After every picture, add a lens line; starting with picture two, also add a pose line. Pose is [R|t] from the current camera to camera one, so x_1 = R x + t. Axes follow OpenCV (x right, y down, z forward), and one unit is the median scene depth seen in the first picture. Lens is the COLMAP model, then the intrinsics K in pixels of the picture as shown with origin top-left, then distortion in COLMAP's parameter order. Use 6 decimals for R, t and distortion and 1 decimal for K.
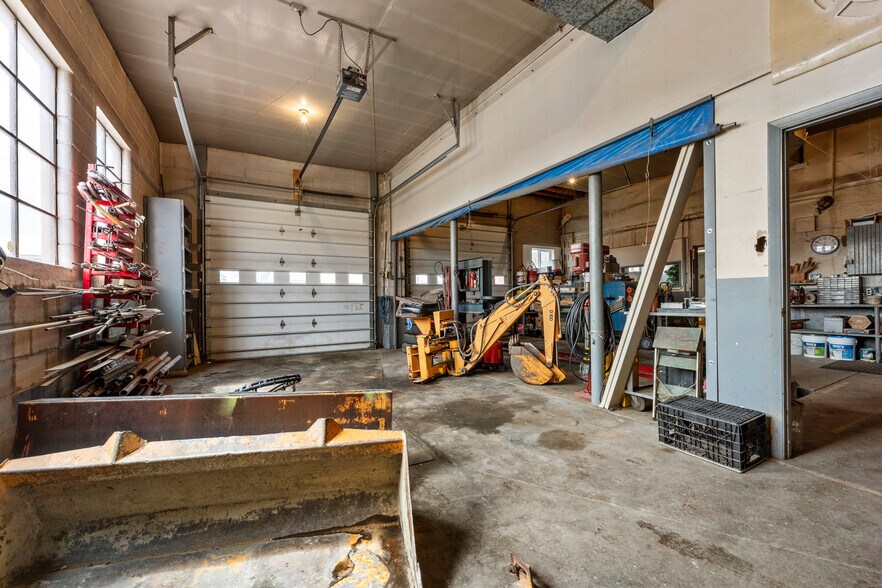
lens RADIAL K [[348.1, 0, 428.5], [0, 348.1, 297.9], [0, 0, 1]] dist [-0.012585, 0.000592]
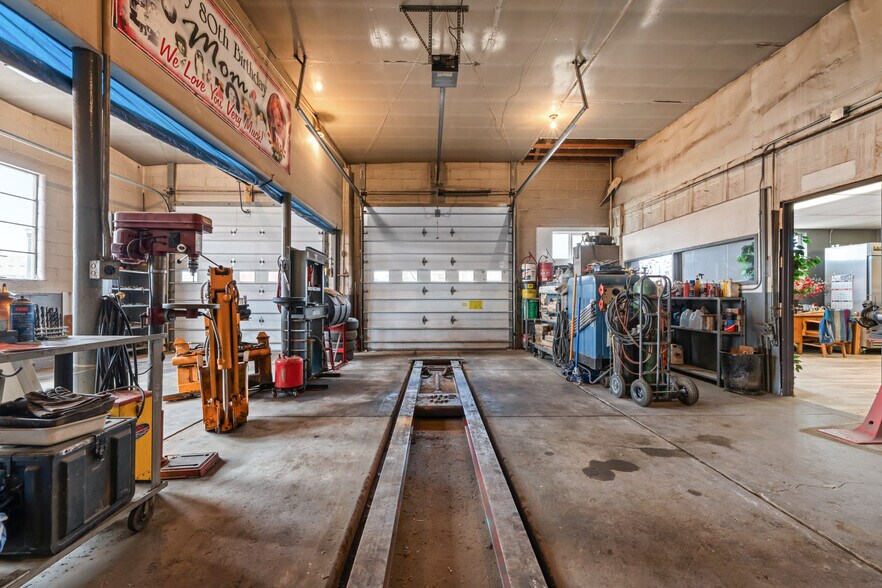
lens RADIAL K [[348.1, 0, 438.5], [0, 348.1, 294.5], [0, 0, 1]] dist [-0.012585, 0.000592]
pose [[0.886244, 0.009662, -0.463117, 0.475049], [-0.010809, 0.999942, 0.000178, -0.008988], [0.463092, 0.004848, 0.886297, 0.275795]]
